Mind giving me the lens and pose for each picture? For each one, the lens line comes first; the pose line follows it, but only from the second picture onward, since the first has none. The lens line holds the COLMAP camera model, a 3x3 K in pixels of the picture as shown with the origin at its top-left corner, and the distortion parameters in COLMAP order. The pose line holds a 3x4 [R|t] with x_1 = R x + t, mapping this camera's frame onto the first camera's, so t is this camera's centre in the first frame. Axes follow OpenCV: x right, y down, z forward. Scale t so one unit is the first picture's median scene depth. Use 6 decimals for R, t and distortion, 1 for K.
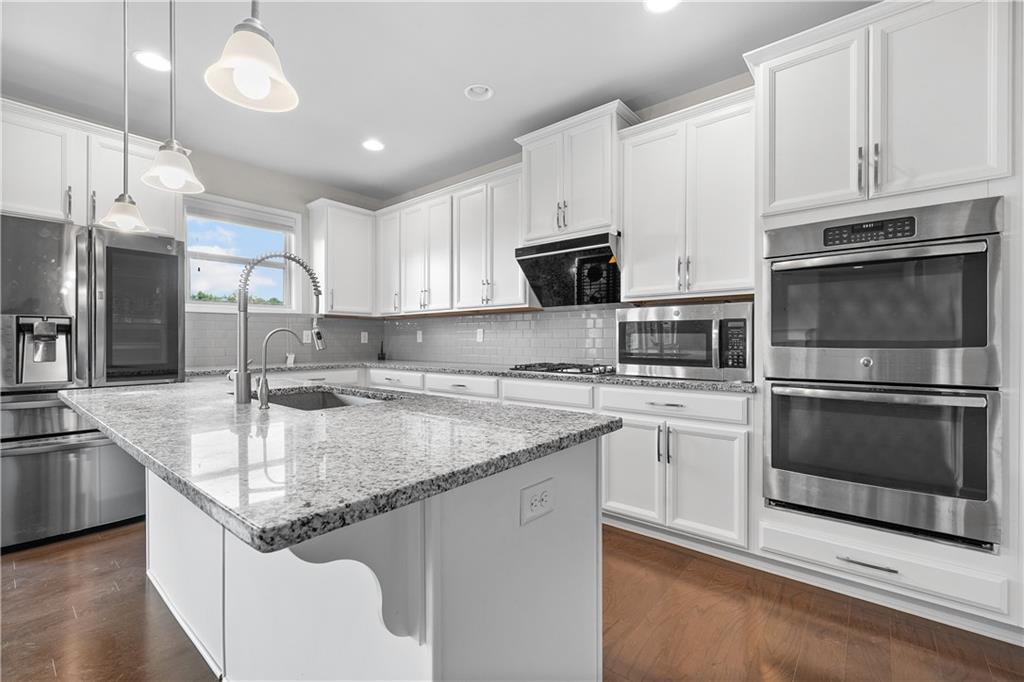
lens RADIAL K [[433.9, 0, 512.7], [0, 433.9, 336.0], [0, 0, 1]] dist [0.004117, 0.000548]
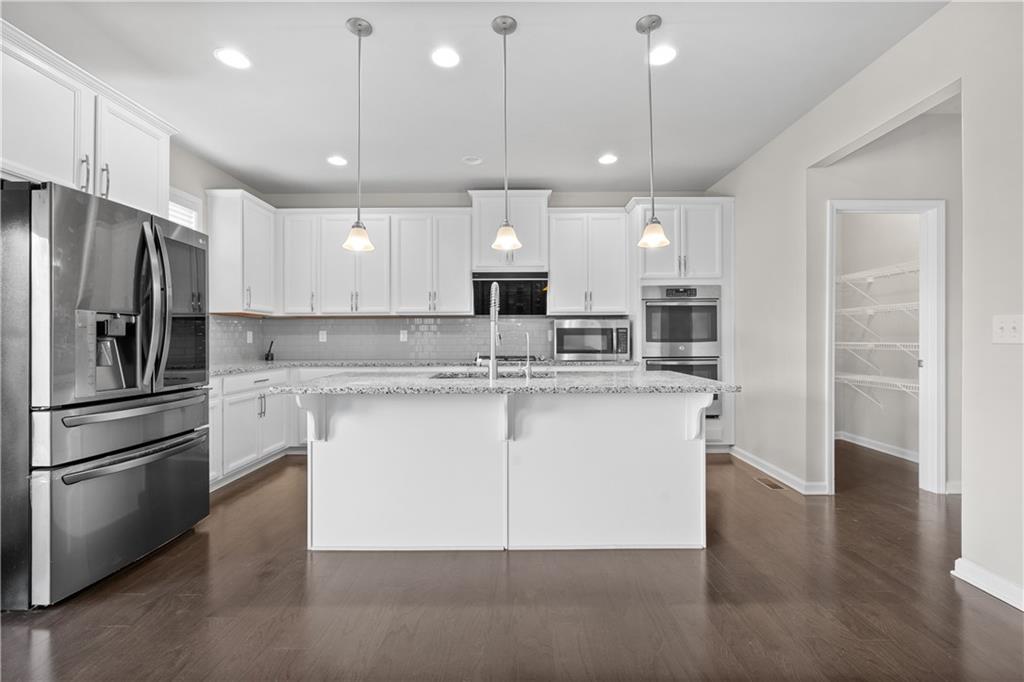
lens RADIAL K [[433.9, 0, 507.4], [0, 433.9, 342.1], [0, 0, 1]] dist [0.004117, 0.000548]
pose [[0.777639, 0.000447, 0.628711, -0.956703], [-0.003575, 0.999987, 0.003711, 0.015827], [-0.628701, -0.005134, 0.777630, -0.160211]]
